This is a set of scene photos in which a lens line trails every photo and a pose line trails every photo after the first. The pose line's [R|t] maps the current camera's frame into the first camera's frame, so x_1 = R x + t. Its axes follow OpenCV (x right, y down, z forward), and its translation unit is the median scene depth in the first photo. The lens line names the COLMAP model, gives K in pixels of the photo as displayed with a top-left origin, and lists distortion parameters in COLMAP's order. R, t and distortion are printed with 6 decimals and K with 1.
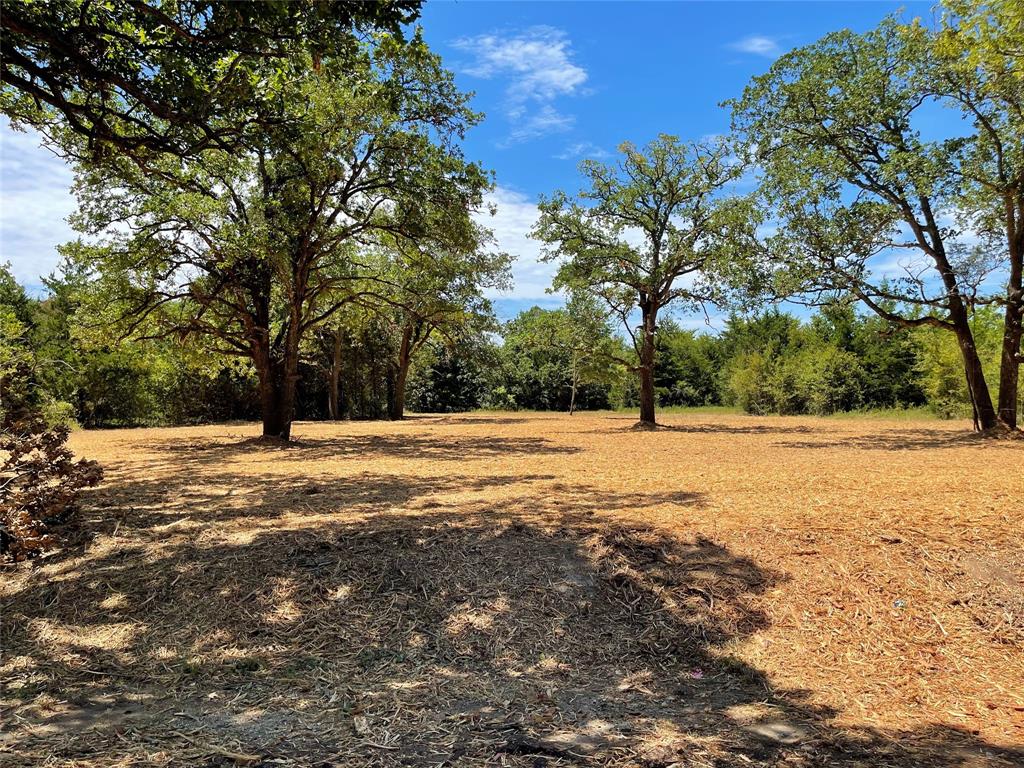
lens RADIAL K [[765.7, 0, 511.0], [0, 765.7, 387.7], [0, 0, 1]] dist [0.041433, -0.055140]
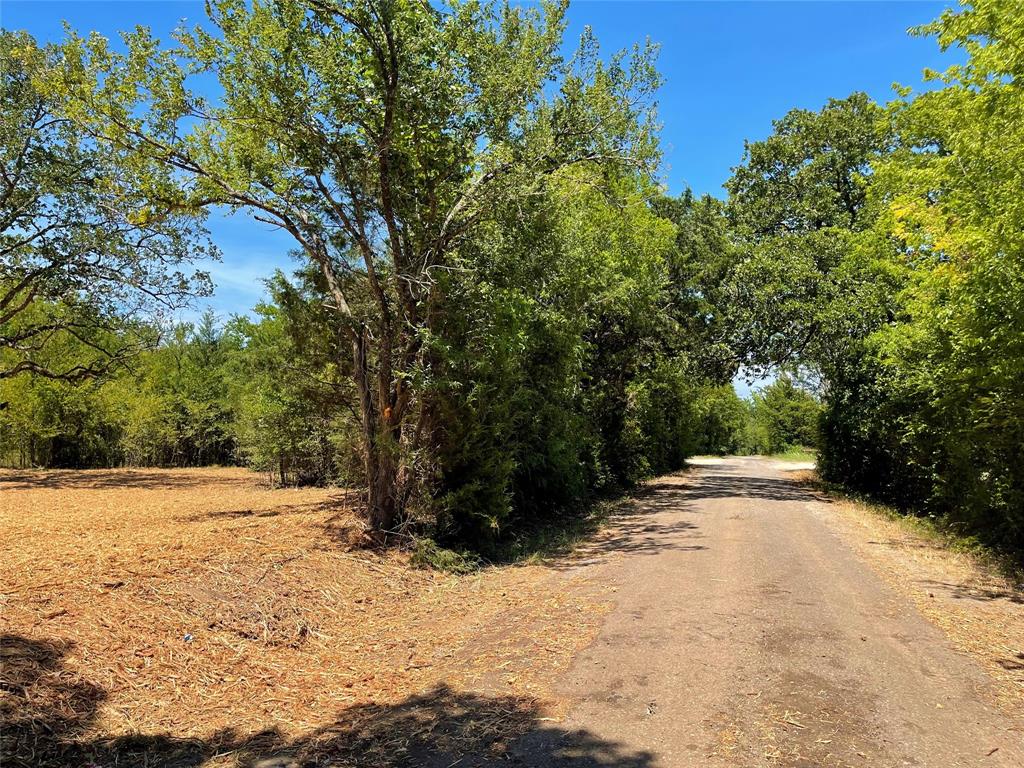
lens RADIAL K [[765.7, 0, 512.1], [0, 765.7, 391.4], [0, 0, 1]] dist [0.041433, -0.055140]
pose [[0.267165, 0.067315, 0.961297, -0.071260], [-0.019434, 0.997731, -0.064465, 0.000540], [-0.963455, -0.001459, 0.267867, 0.049237]]
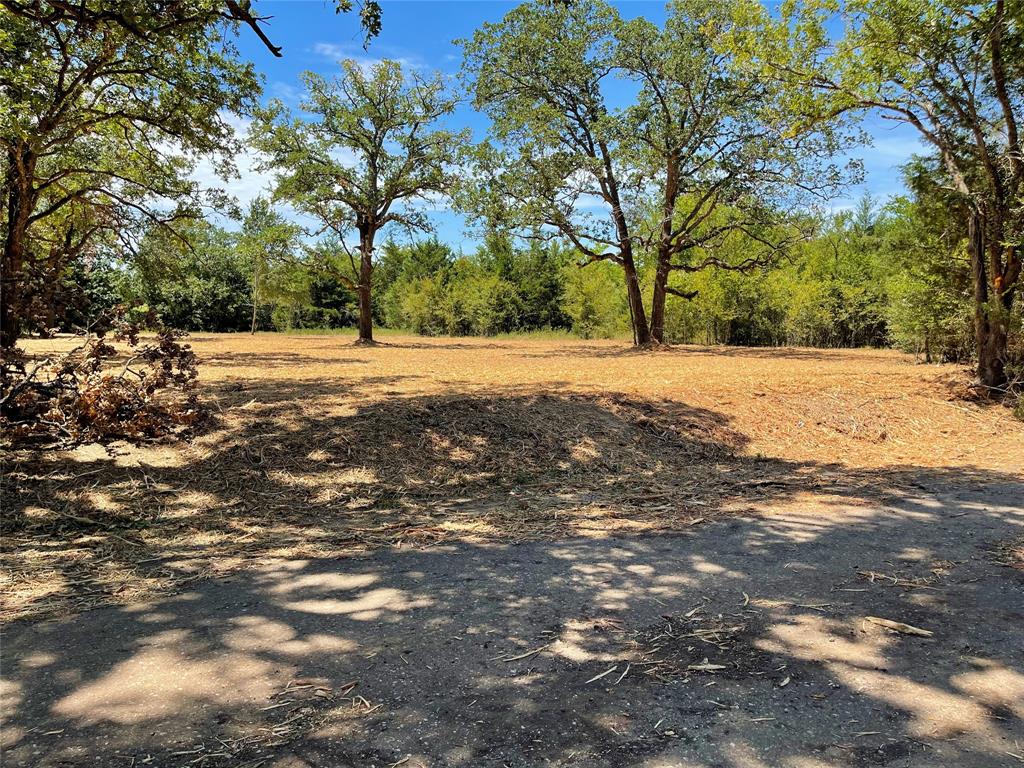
lens RADIAL K [[765.7, 0, 512.8], [0, 765.7, 391.0], [0, 0, 1]] dist [0.041433, -0.055140]
pose [[0.883746, -0.026626, 0.467209, -0.140163], [-0.020595, 0.995200, 0.095671, 0.010666], [-0.467513, -0.094171, 0.878956, -0.027952]]
